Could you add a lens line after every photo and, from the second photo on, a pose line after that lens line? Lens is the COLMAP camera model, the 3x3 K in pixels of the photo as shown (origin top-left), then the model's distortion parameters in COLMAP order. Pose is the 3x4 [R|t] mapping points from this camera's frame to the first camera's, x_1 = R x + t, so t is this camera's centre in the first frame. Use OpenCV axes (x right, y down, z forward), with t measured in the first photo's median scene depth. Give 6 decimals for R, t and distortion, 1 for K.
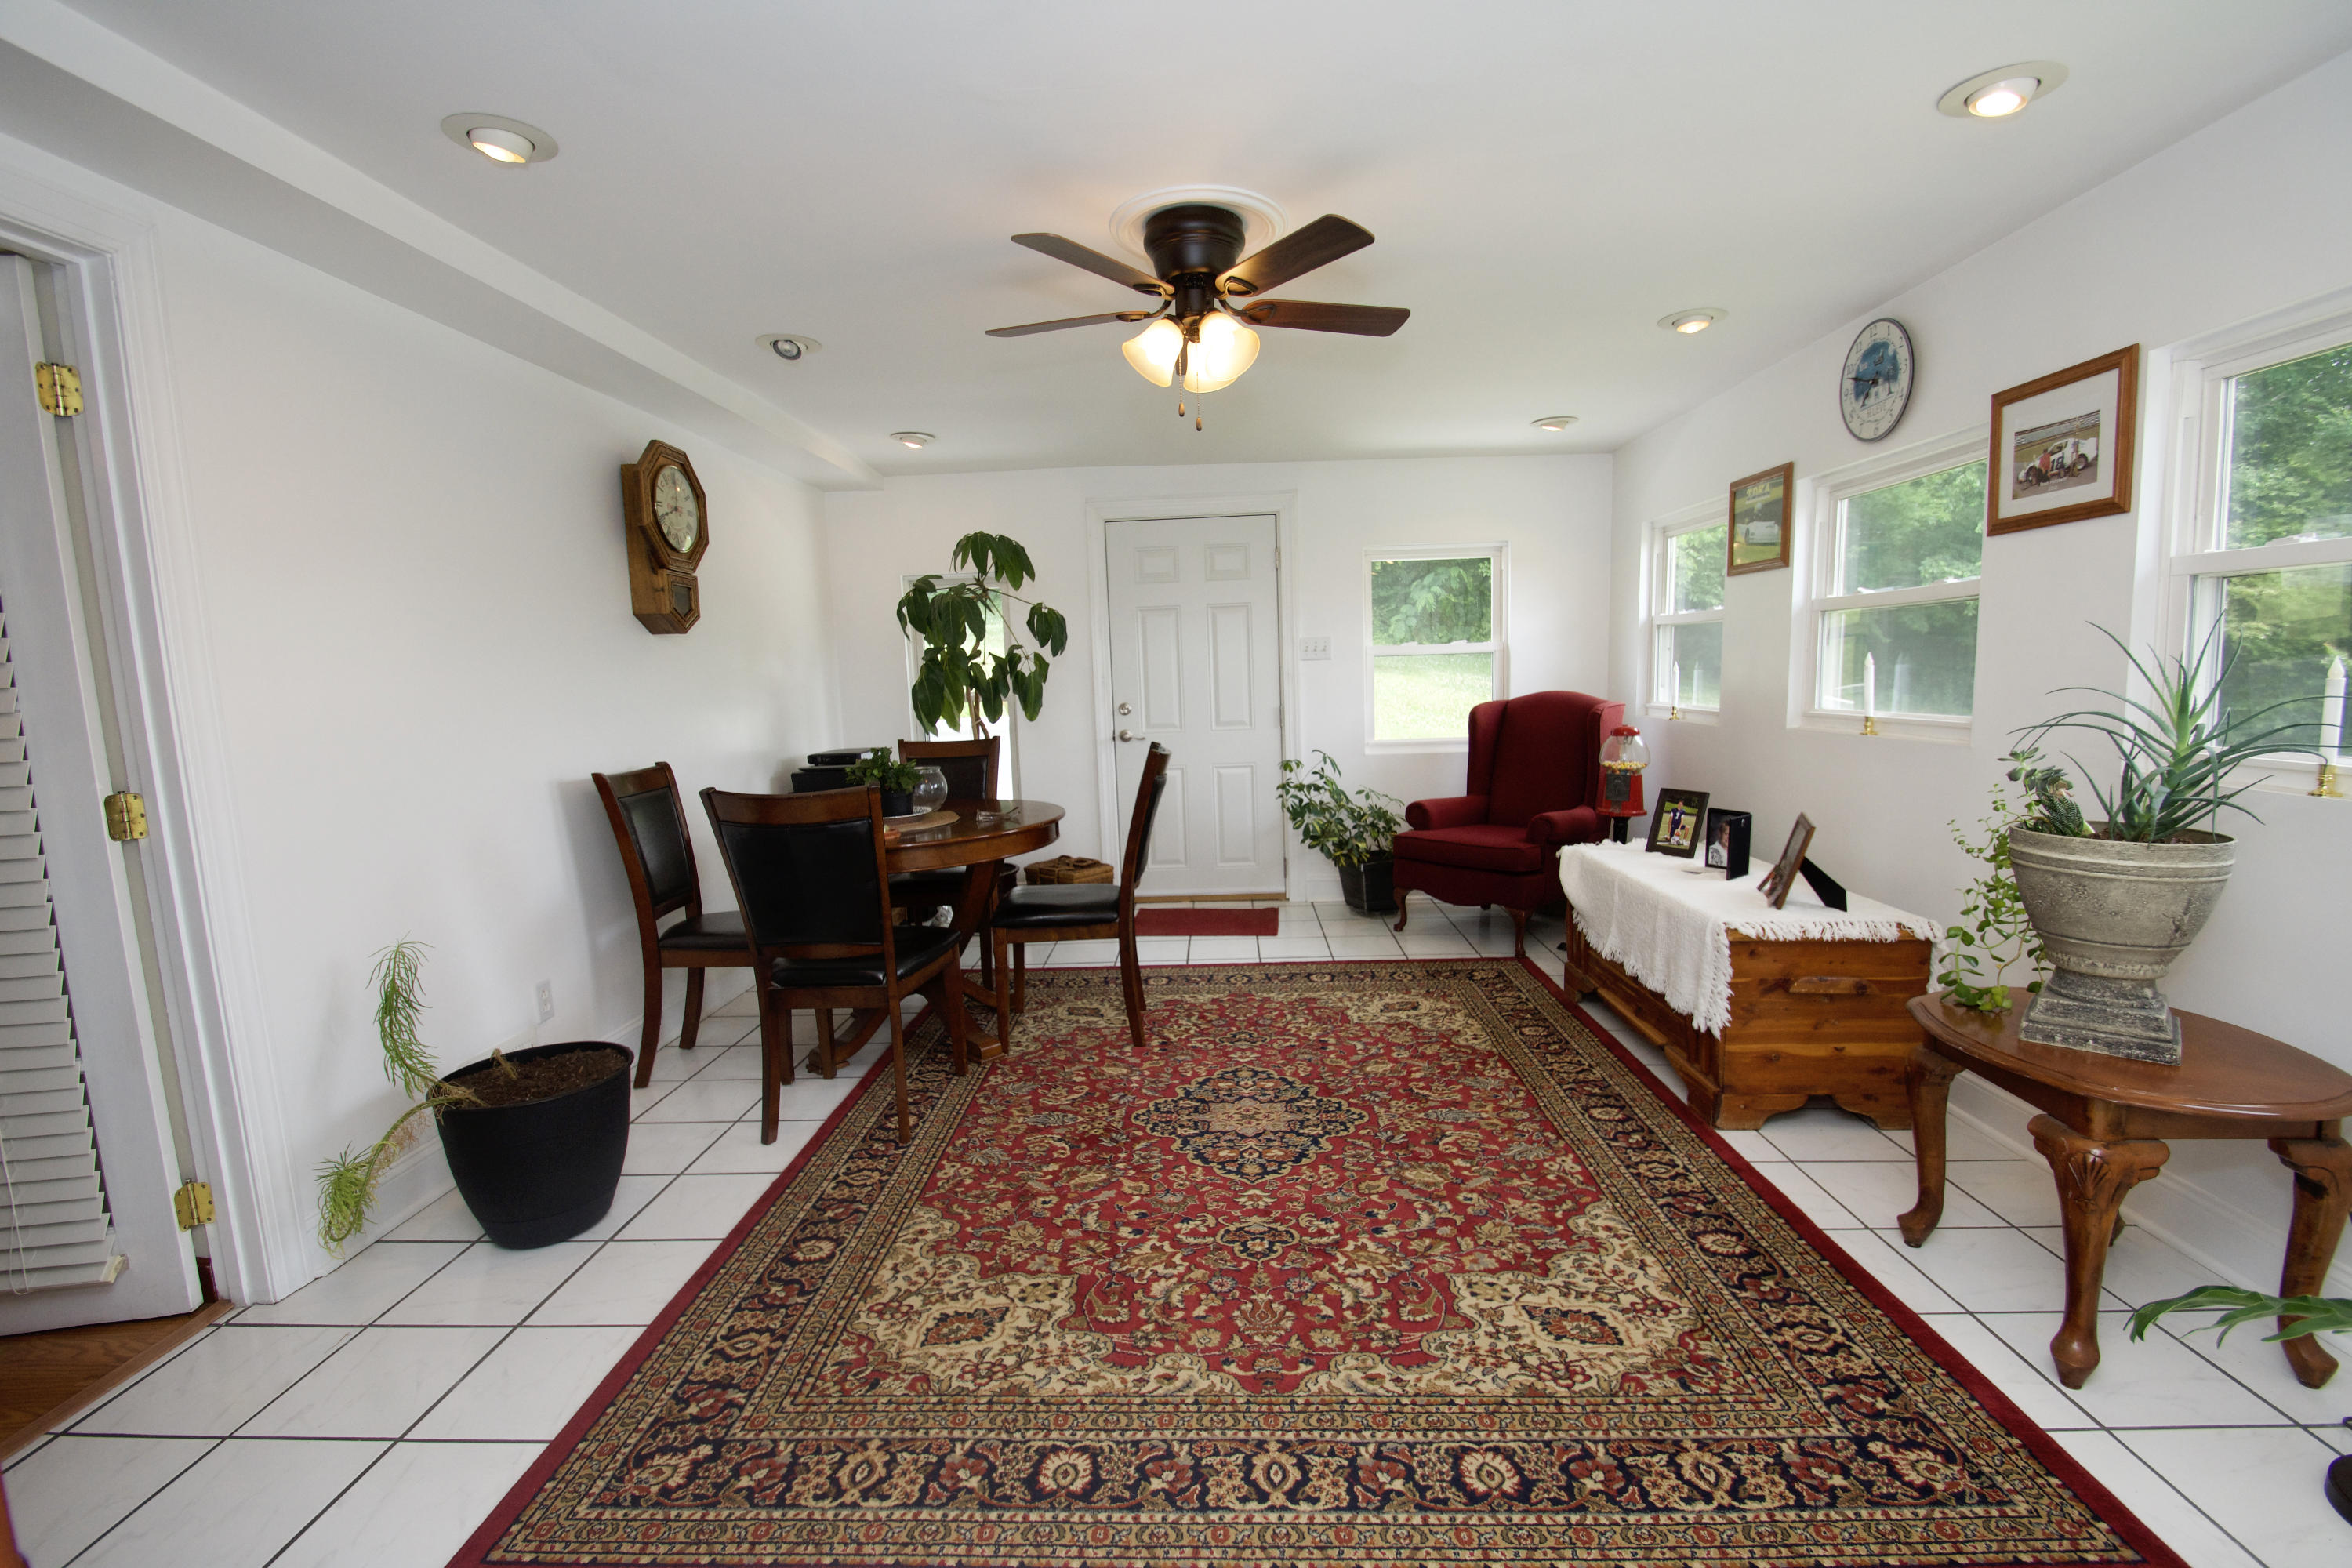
lens RADIAL K [[1018.3, 0, 1175.8], [0, 1018.3, 804.4], [0, 0, 1]] dist [0.016996, -0.018493]
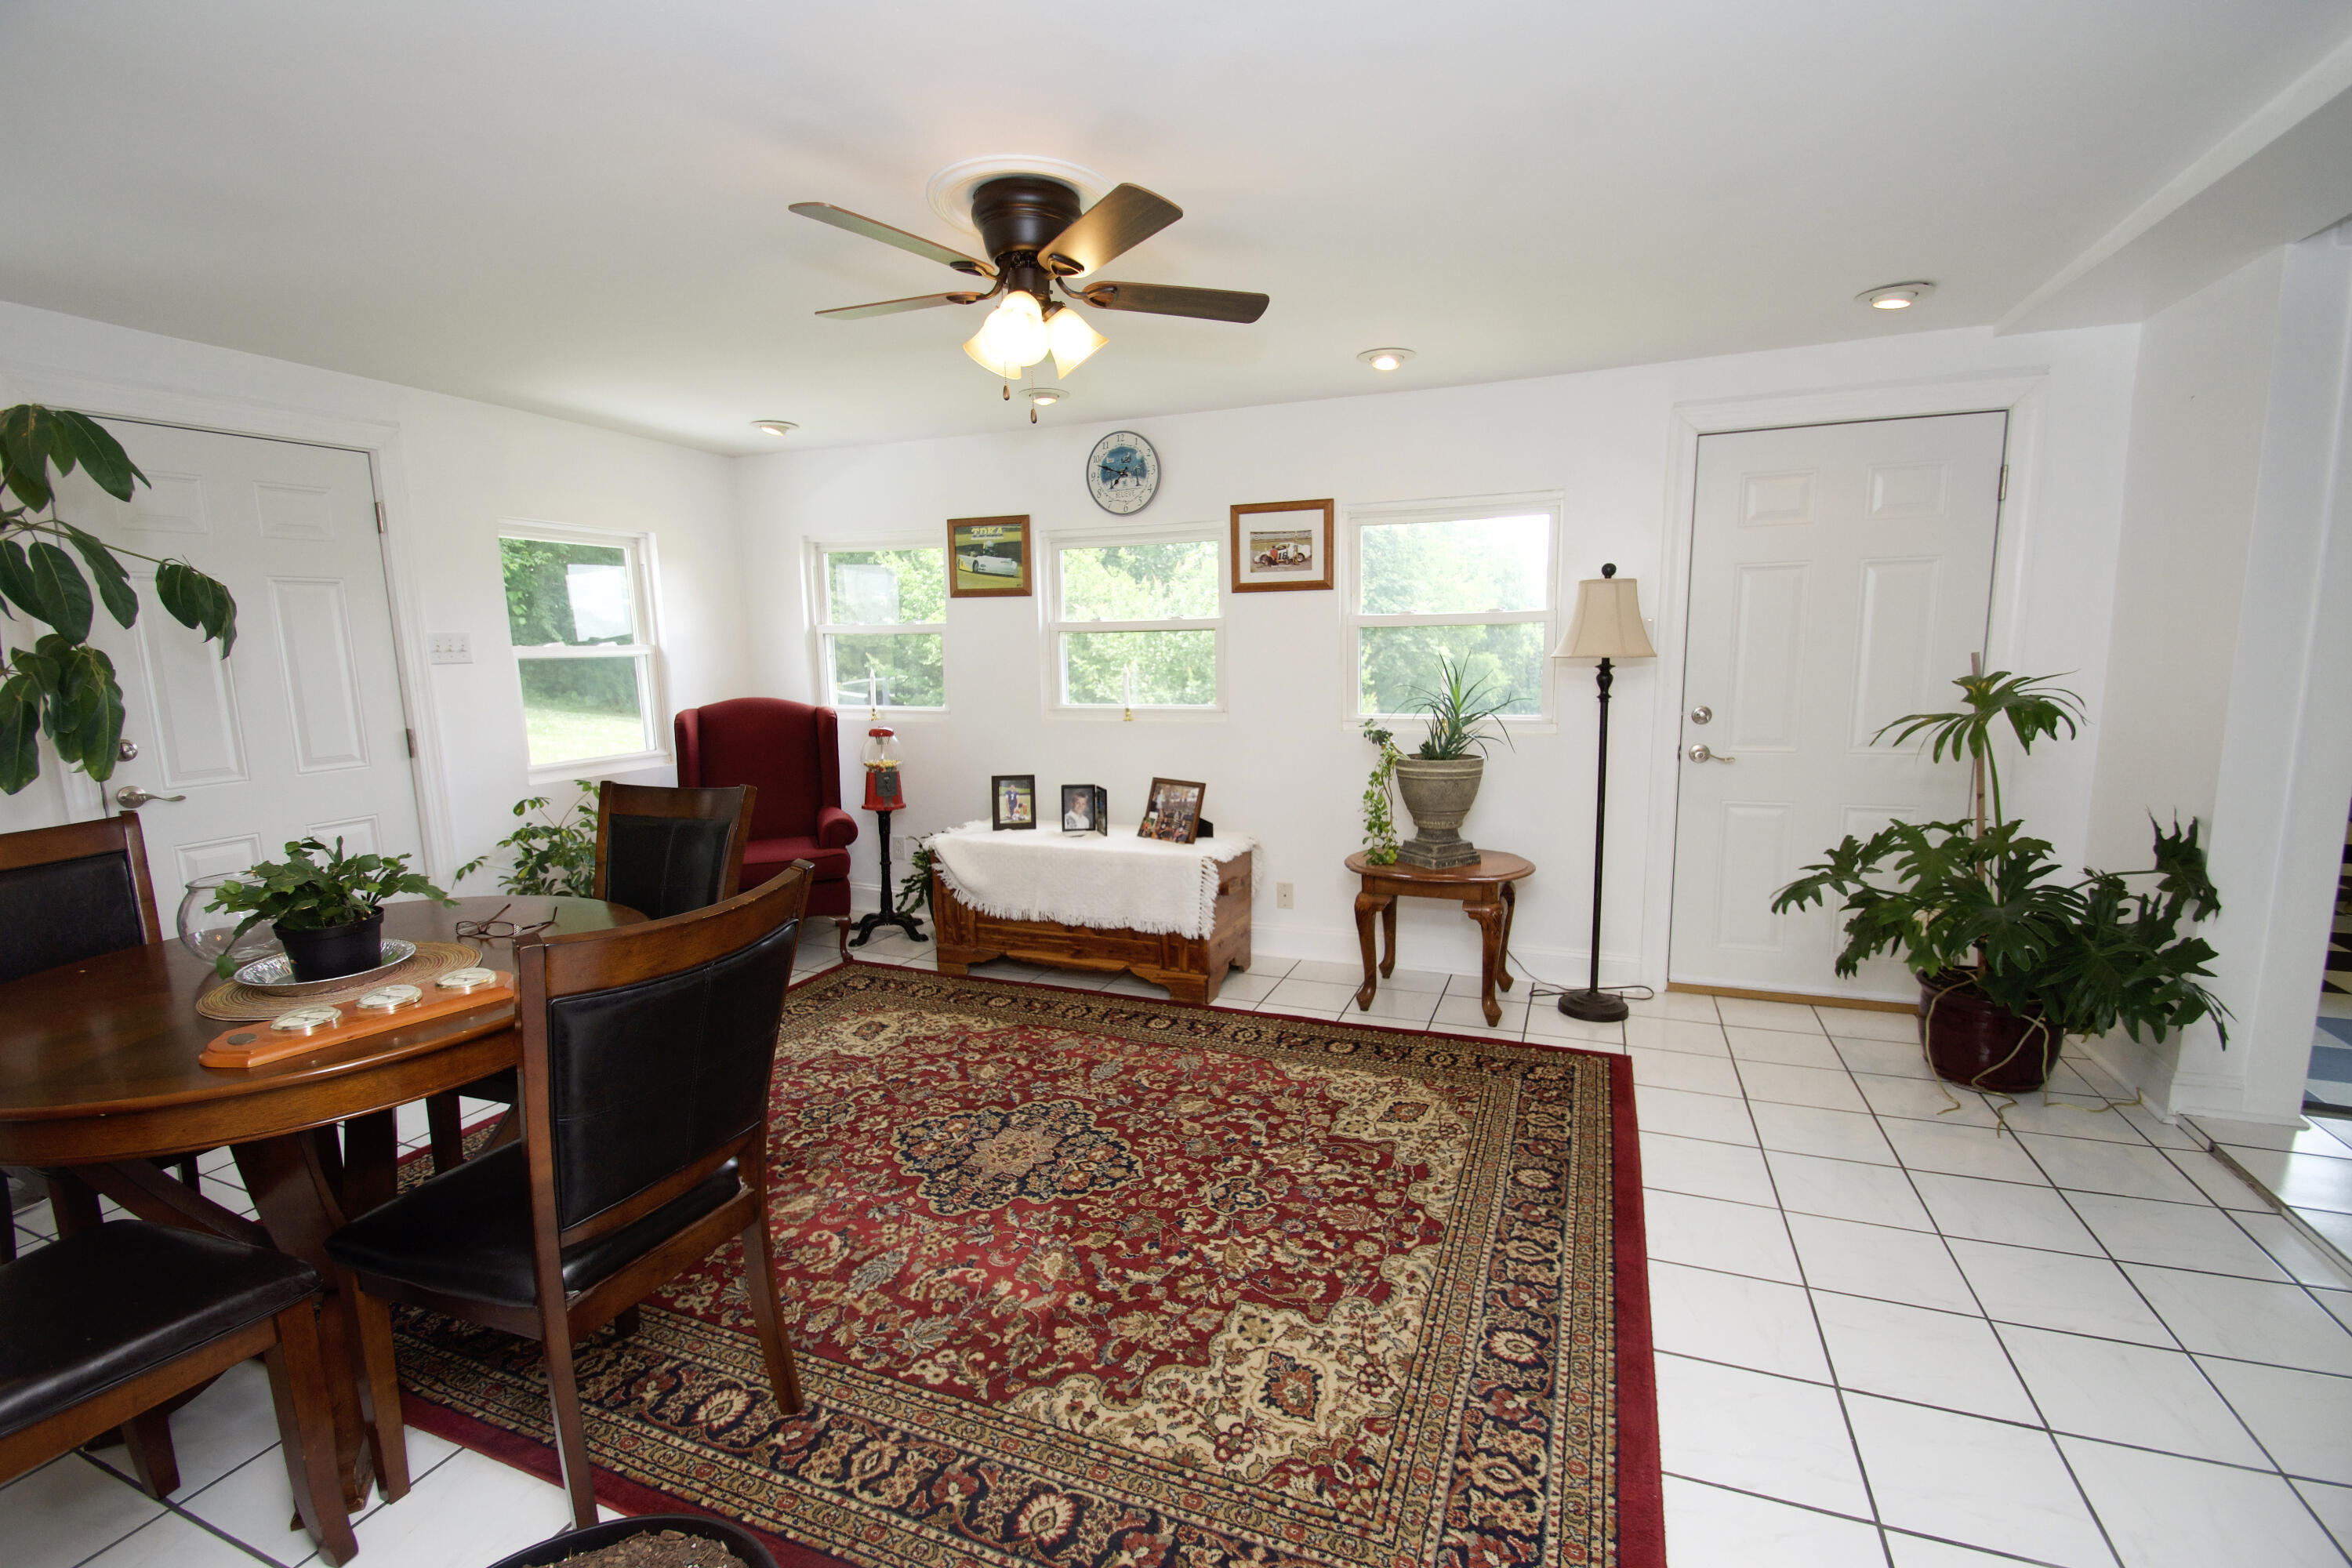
lens RADIAL K [[1026.2, 0, 1171.1], [0, 1026.2, 802.3], [0, 0, 1]] dist [0.015151, -0.017864]
pose [[0.345944, -0.120522, 0.930482, -0.761960], [0.125912, 0.988709, 0.081251, -0.076261], [-0.929768, 0.089051, 0.357213, 0.519934]]
